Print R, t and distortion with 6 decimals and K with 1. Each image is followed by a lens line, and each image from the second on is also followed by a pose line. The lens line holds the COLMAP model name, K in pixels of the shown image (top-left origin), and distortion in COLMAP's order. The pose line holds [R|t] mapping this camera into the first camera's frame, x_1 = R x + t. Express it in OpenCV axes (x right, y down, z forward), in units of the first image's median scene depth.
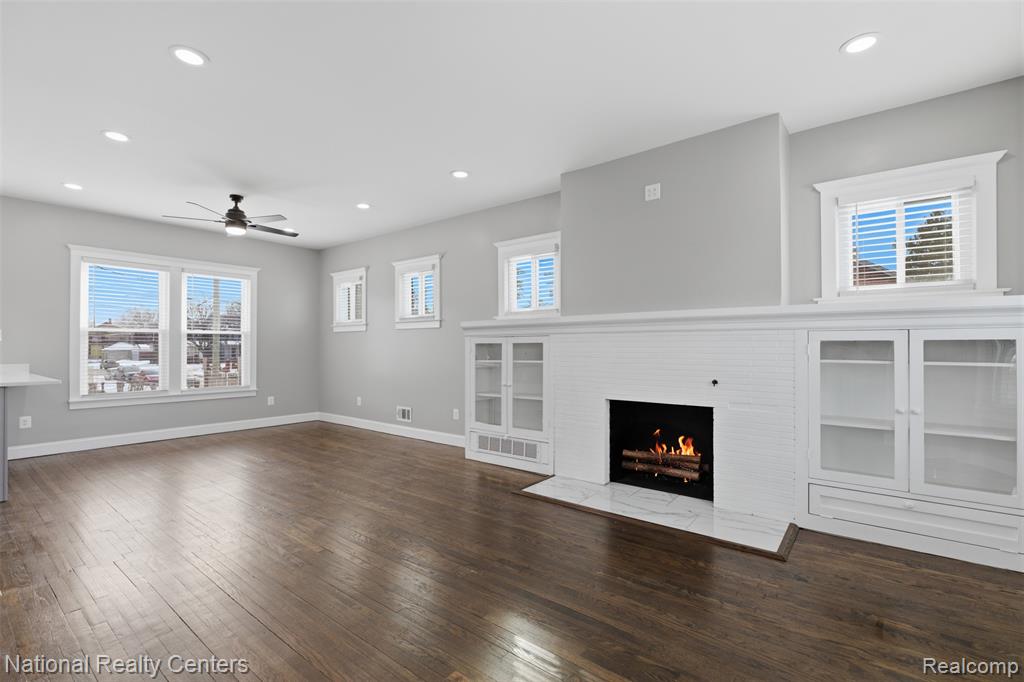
lens RADIAL K [[460.9, 0, 511.3], [0, 460.9, 336.5], [0, 0, 1]] dist [-0.006595, -0.000325]
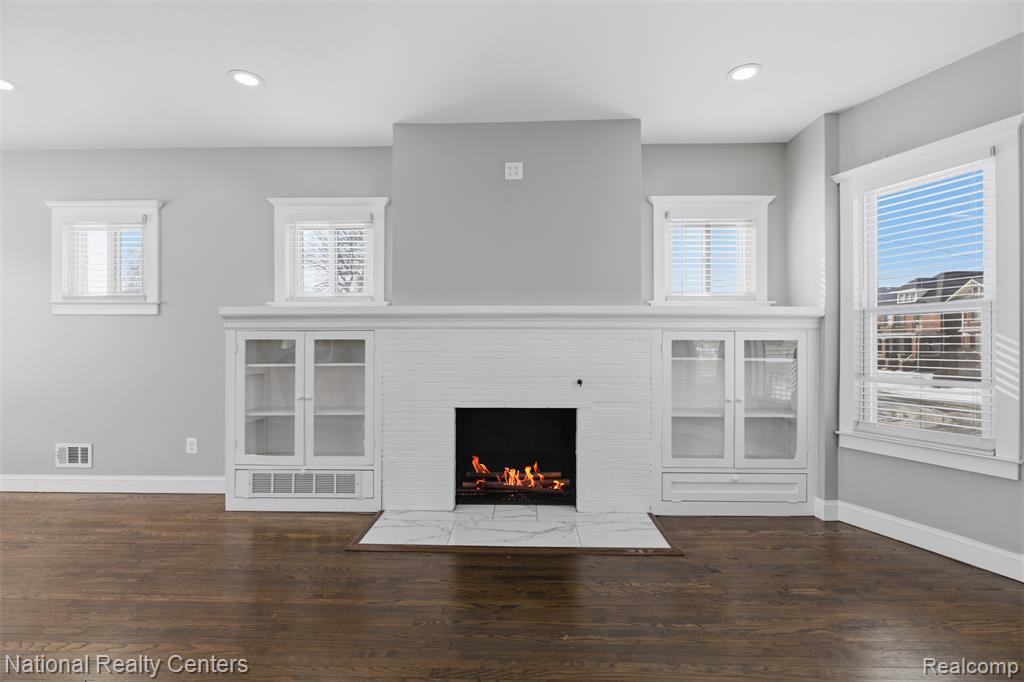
lens RADIAL K [[460.9, 0, 509.1], [0, 460.9, 337.6], [0, 0, 1]] dist [-0.006595, -0.000325]
pose [[0.797126, 0.008244, 0.603756, -0.216533], [-0.015287, 0.999862, 0.006531, 0.001839], [-0.603619, -0.014436, 0.797142, 0.271410]]
